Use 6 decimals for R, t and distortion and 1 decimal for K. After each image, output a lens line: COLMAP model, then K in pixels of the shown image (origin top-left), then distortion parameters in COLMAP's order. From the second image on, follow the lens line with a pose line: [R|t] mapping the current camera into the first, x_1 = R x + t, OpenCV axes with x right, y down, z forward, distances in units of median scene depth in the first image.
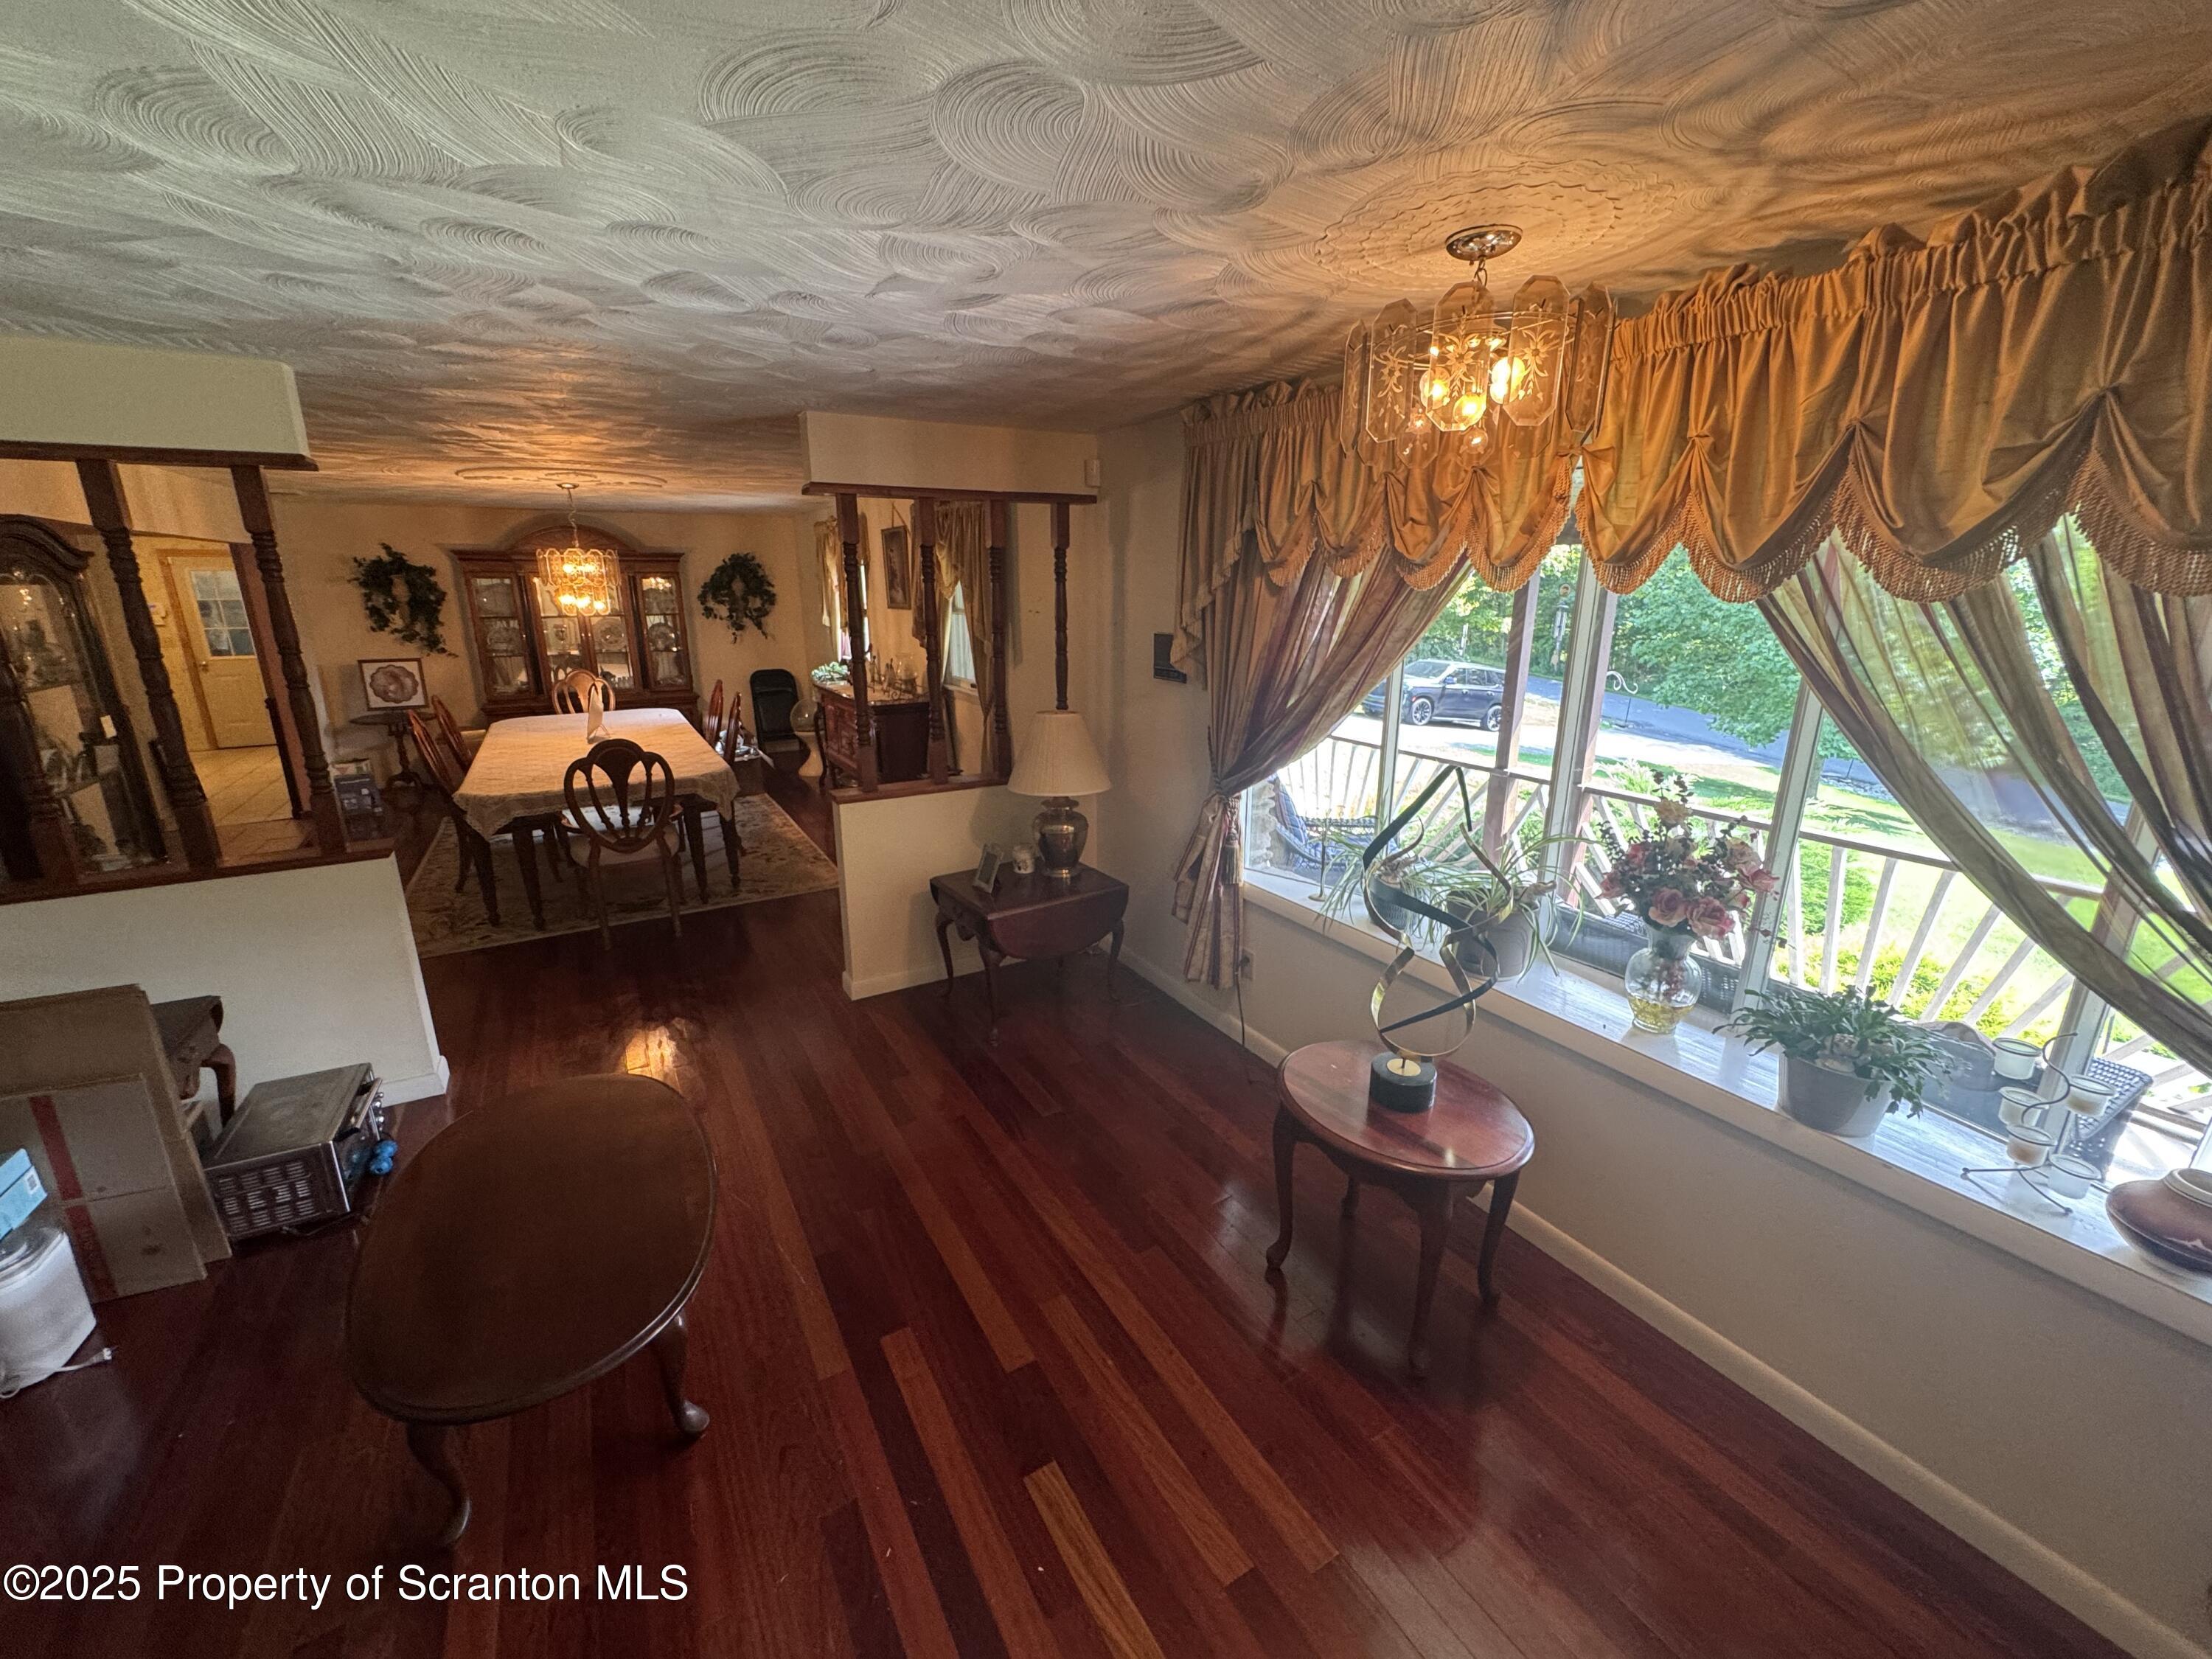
lens RADIAL K [[884.4, 0, 1098.7], [0, 884.4, 836.2], [0, 0, 1]] dist [-0.001570, 0.000426]
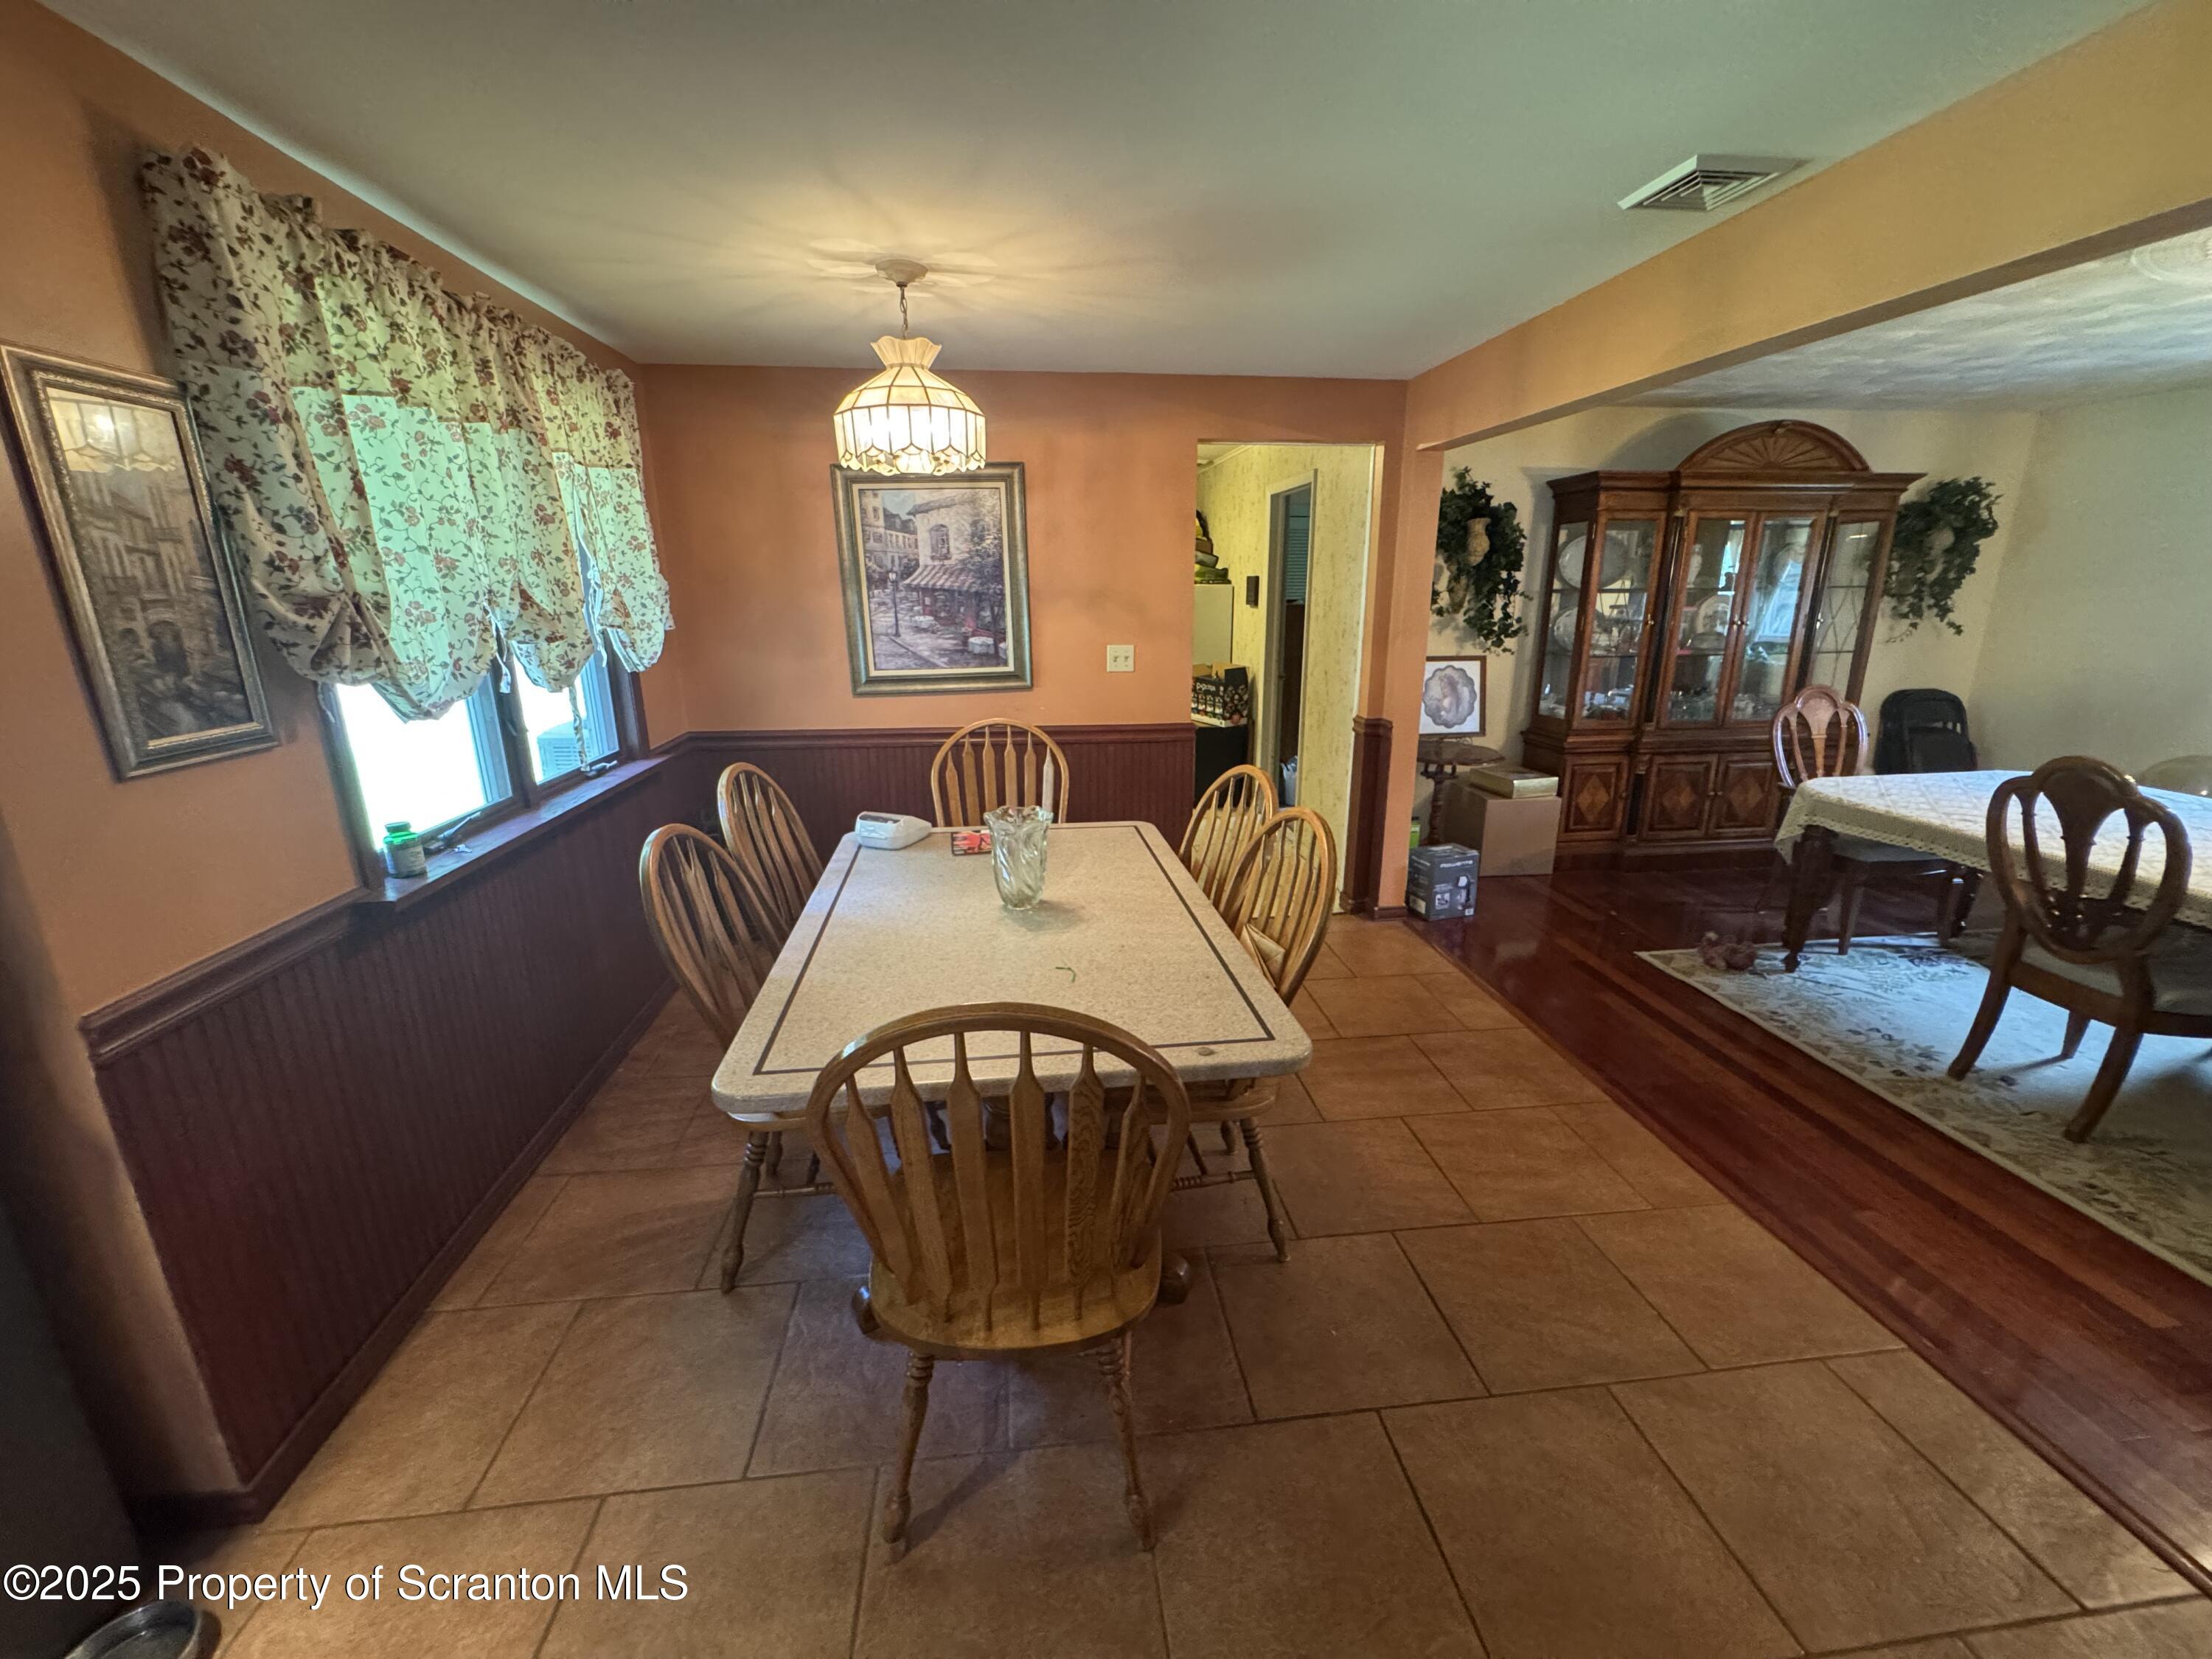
lens RADIAL K [[884.4, 0, 1106.2], [0, 884.4, 827.2], [0, 0, 1]] dist [-0.001570, 0.000426]
pose [[0.916155, 0.103186, -0.387314, -0.762124], [-0.104545, 0.994364, 0.017621, -0.066555], [0.386950, 0.024349, 0.921779, 0.337622]]
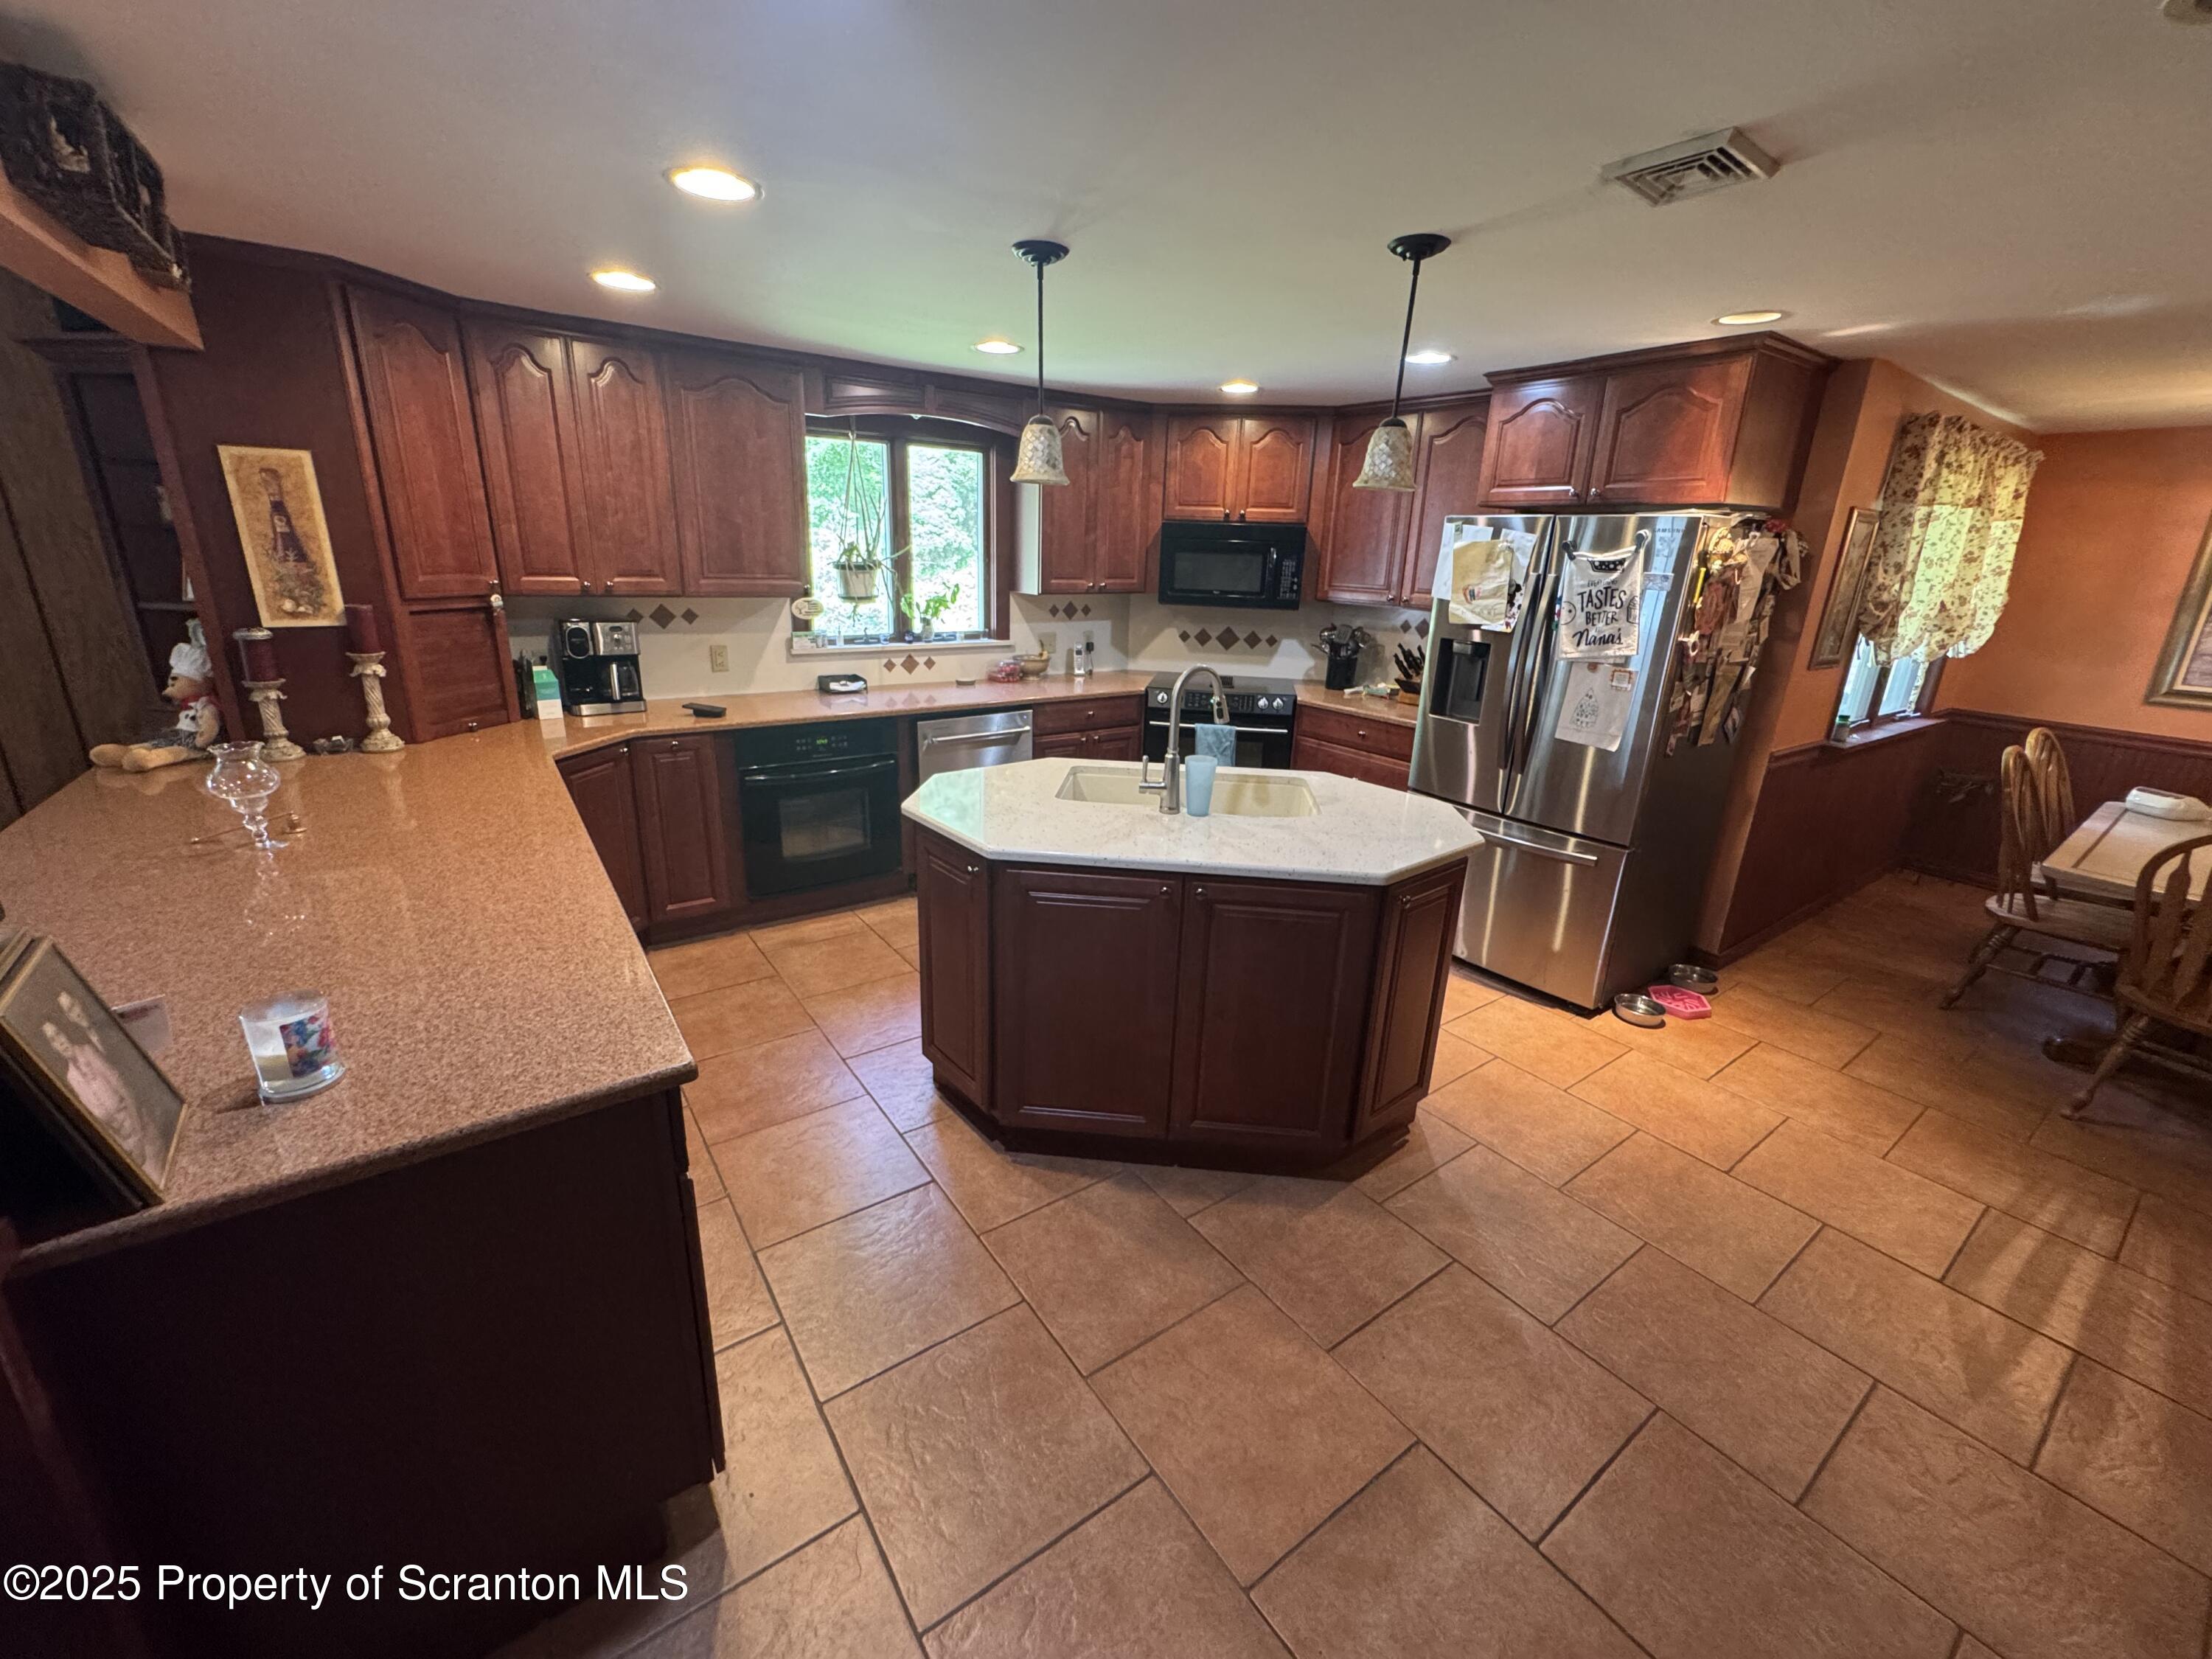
lens RADIAL K [[884.4, 0, 1108.1], [0, 884.4, 824.6], [0, 0, 1]] dist [-0.001570, 0.000426]
pose [[0.095426, 0.302773, -0.948273, -0.588725], [-0.309159, 0.914526, 0.260887, 0.013274], [0.946211, 0.268272, 0.180875, 0.021946]]
